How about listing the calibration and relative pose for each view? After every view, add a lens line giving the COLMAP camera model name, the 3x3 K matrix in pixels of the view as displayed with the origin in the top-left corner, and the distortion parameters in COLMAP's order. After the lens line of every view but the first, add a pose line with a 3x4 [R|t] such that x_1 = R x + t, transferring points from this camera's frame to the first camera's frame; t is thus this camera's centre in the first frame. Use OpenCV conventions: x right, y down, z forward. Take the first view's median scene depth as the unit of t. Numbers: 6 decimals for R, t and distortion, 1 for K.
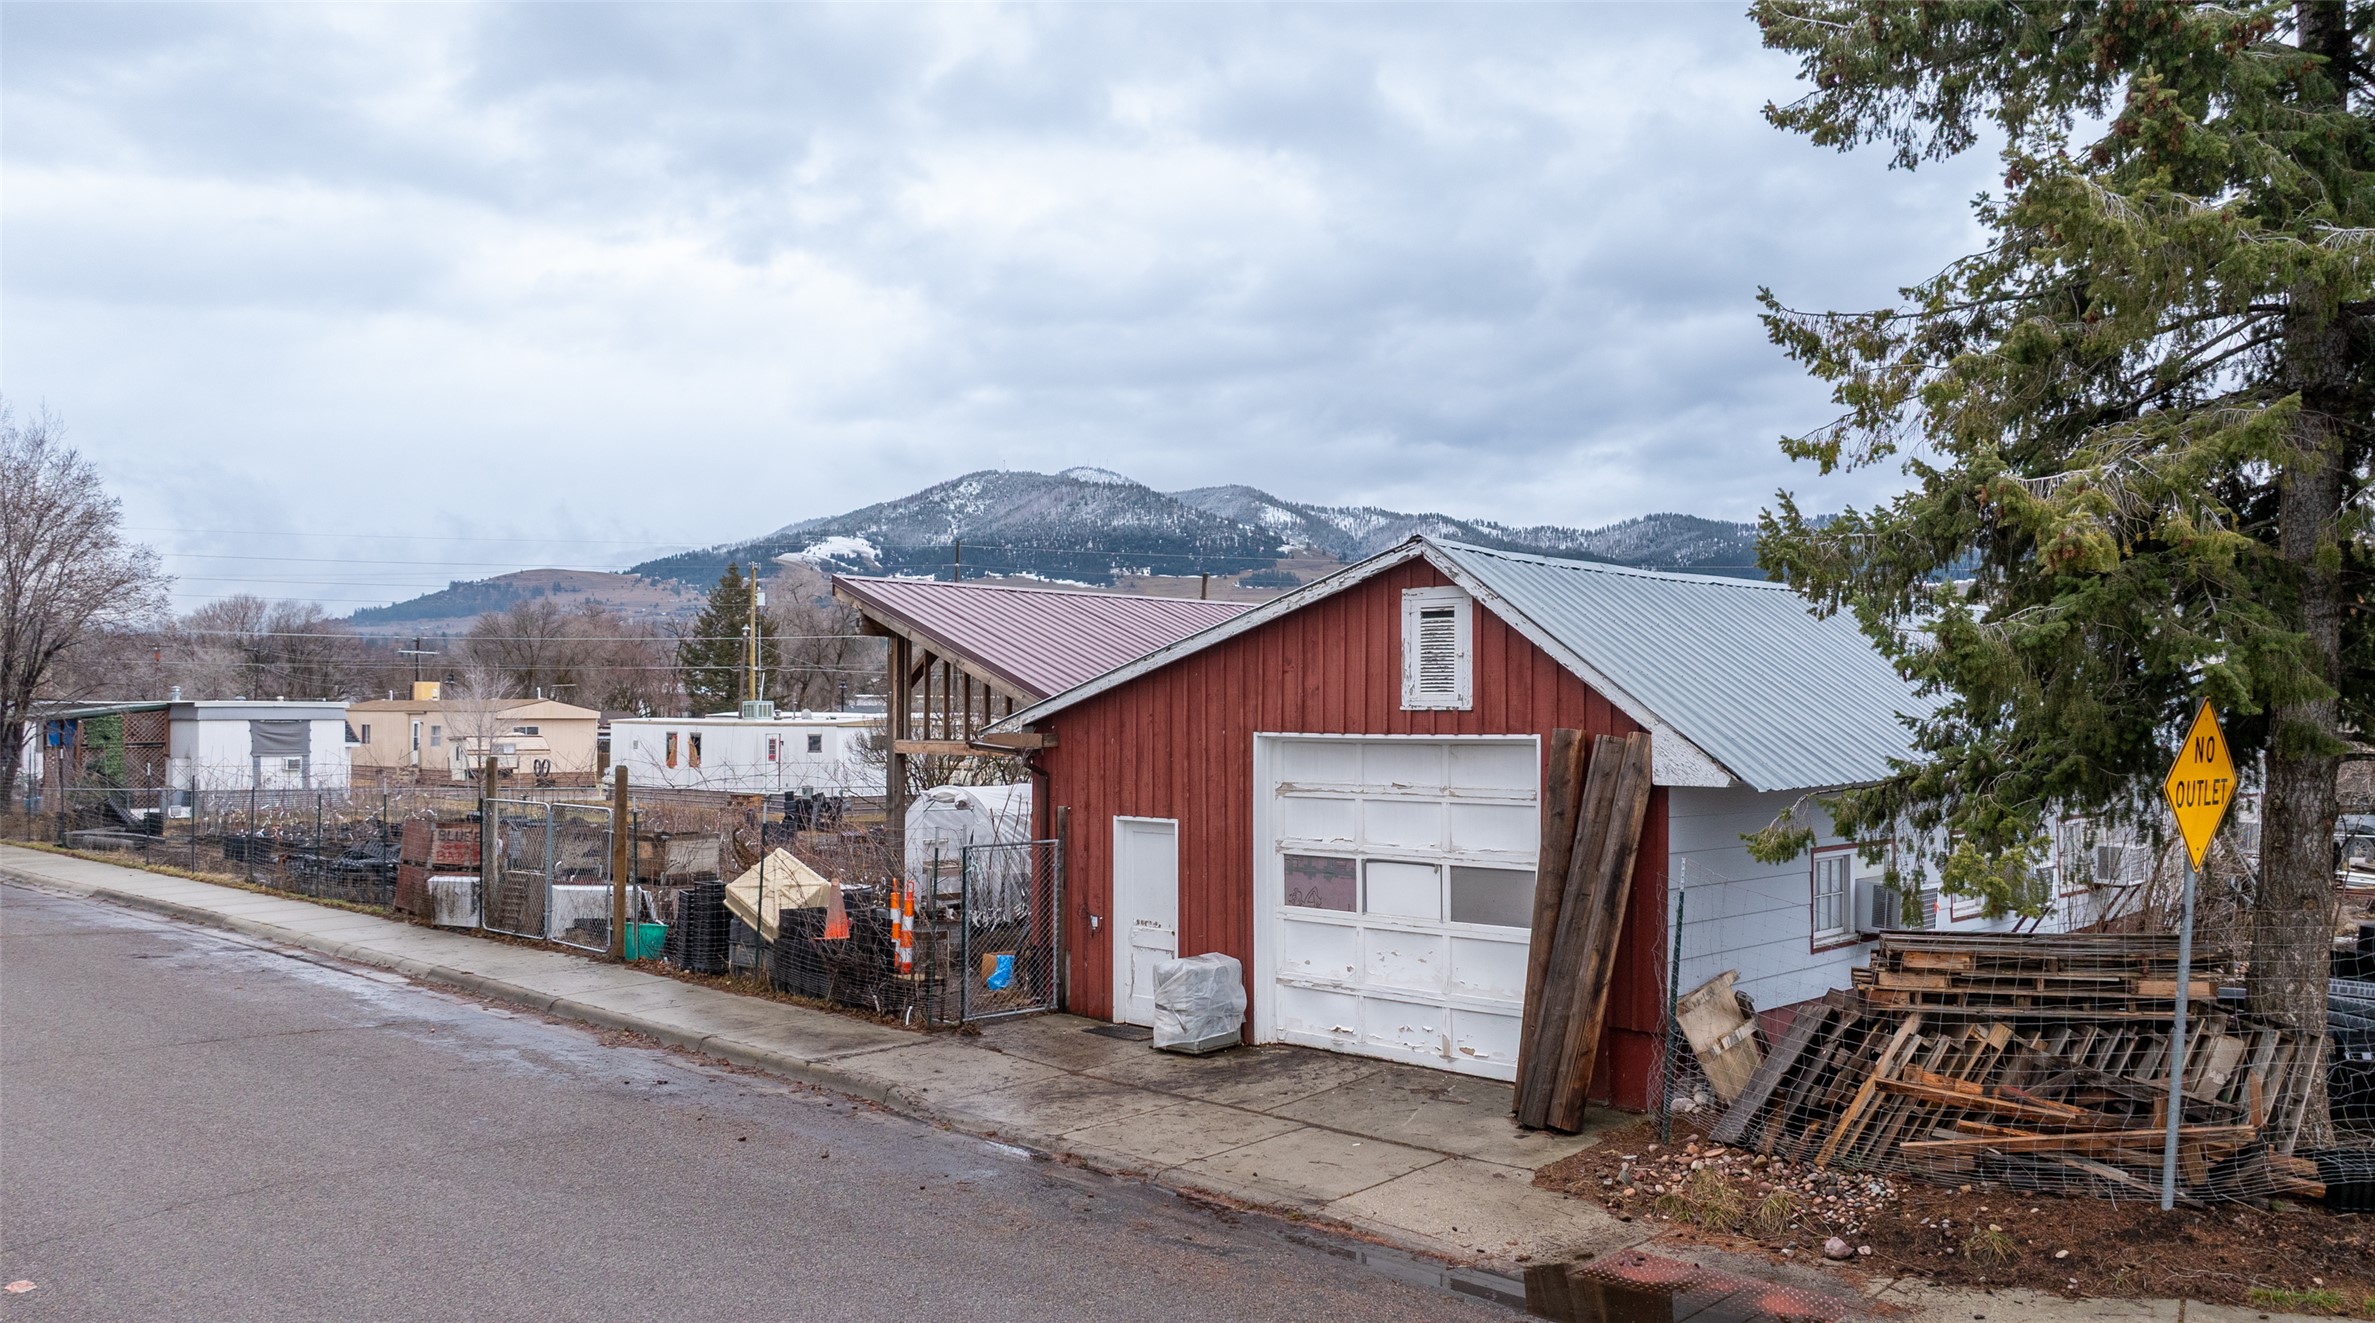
lens RADIAL K [[1748.1, 0, 1219.0], [0, 1748.1, 678.5], [0, 0, 1]] dist [-0.007220, -0.002318]
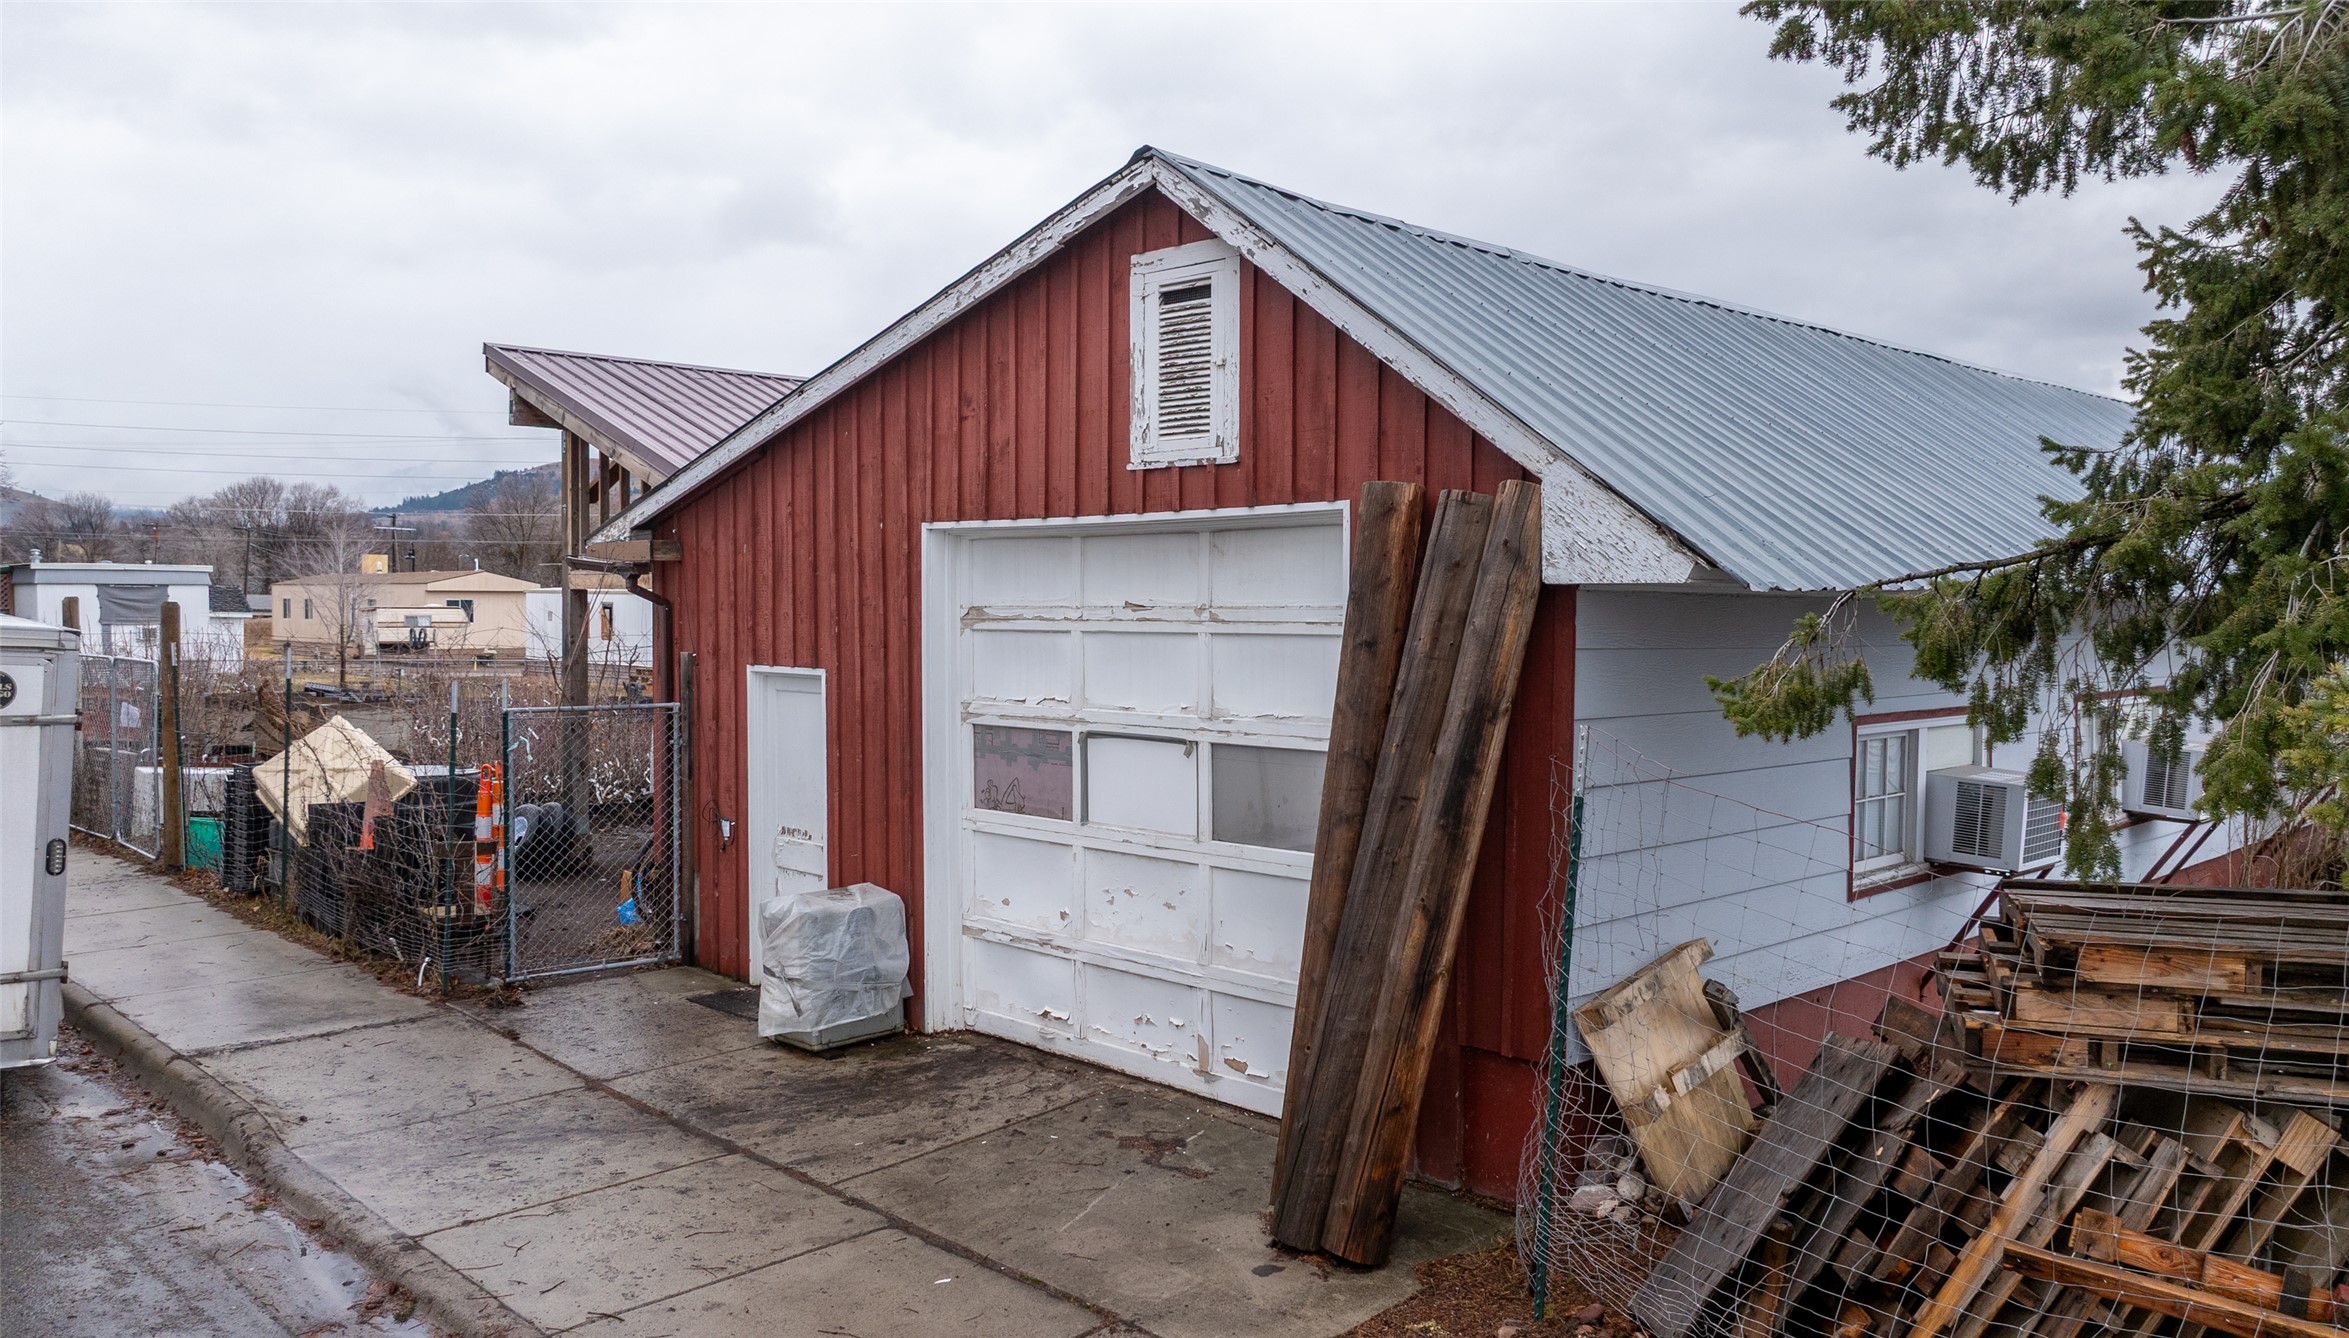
lens RADIAL K [[1732.8, 0, 1179.2], [0, 1732.8, 676.5], [0, 0, 1]] dist [-0.012446, -0.004621]
pose [[0.999253, 0.003667, -0.038465, 0.143582], [-0.001220, 0.997985, 0.063442, 0.049498], [0.038620, -0.063347, 0.997244, 0.437188]]
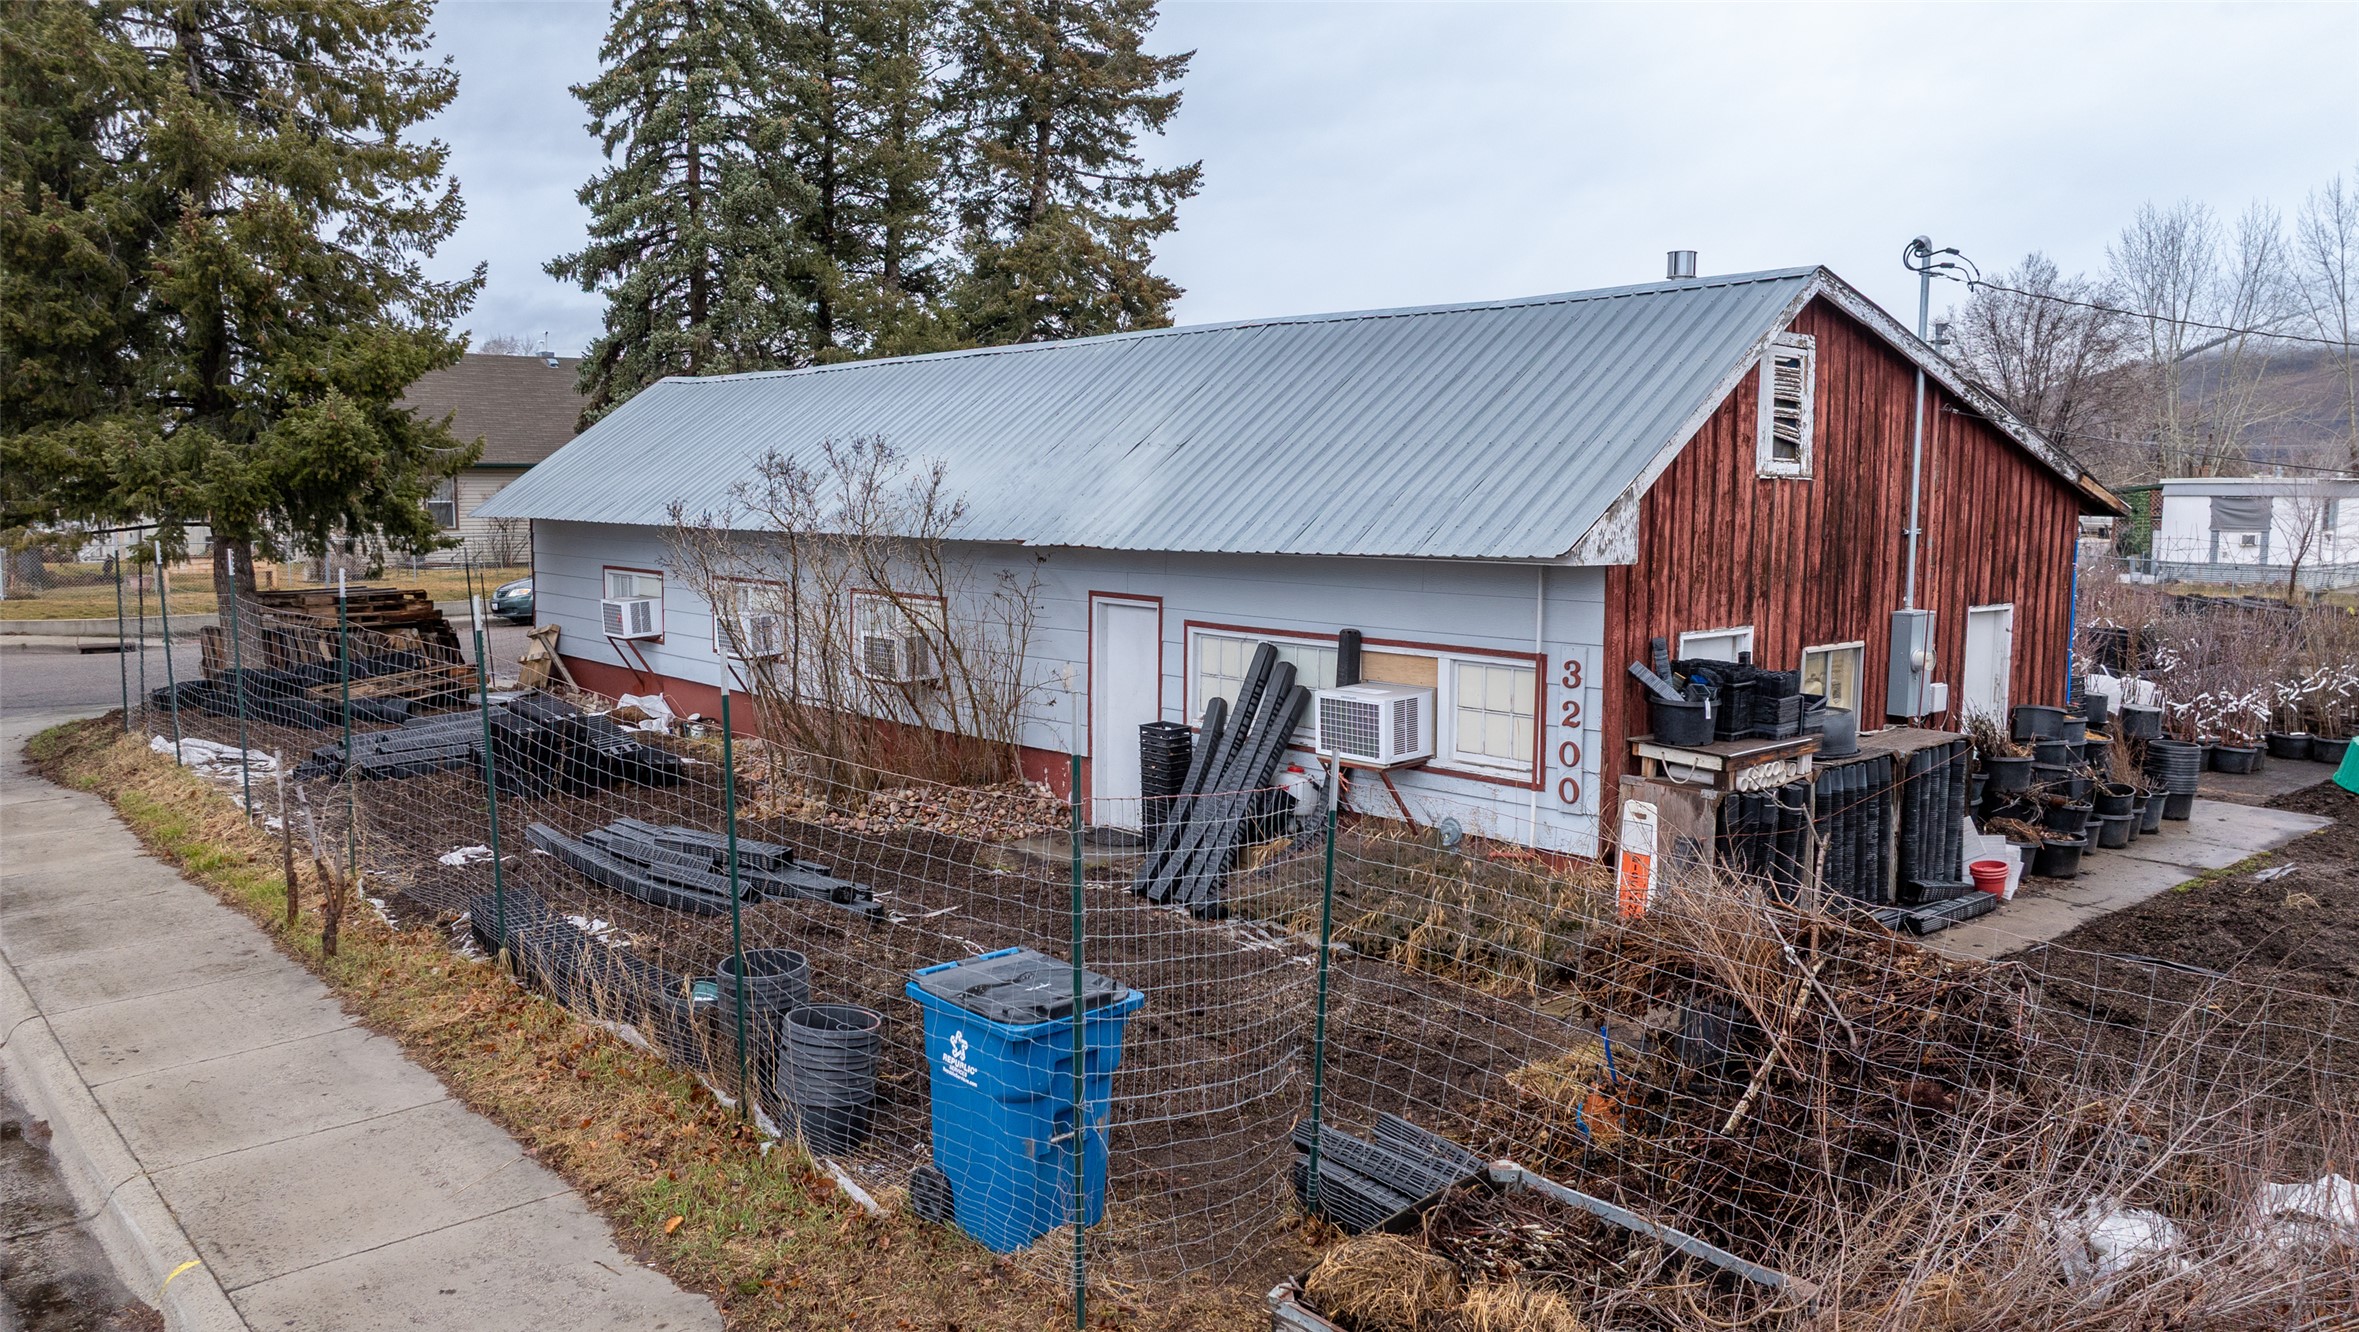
lens RADIAL K [[1729.6, 0, 1197.5], [0, 1729.6, 662.3], [0, 0, 1]] dist [-0.018140, 0.005082]
pose [[-0.095964, 0.098591, -0.990490, 1.920429], [0.016291, 0.995105, 0.097472, 0.042397], [0.995251, -0.006782, -0.097100, 1.698529]]
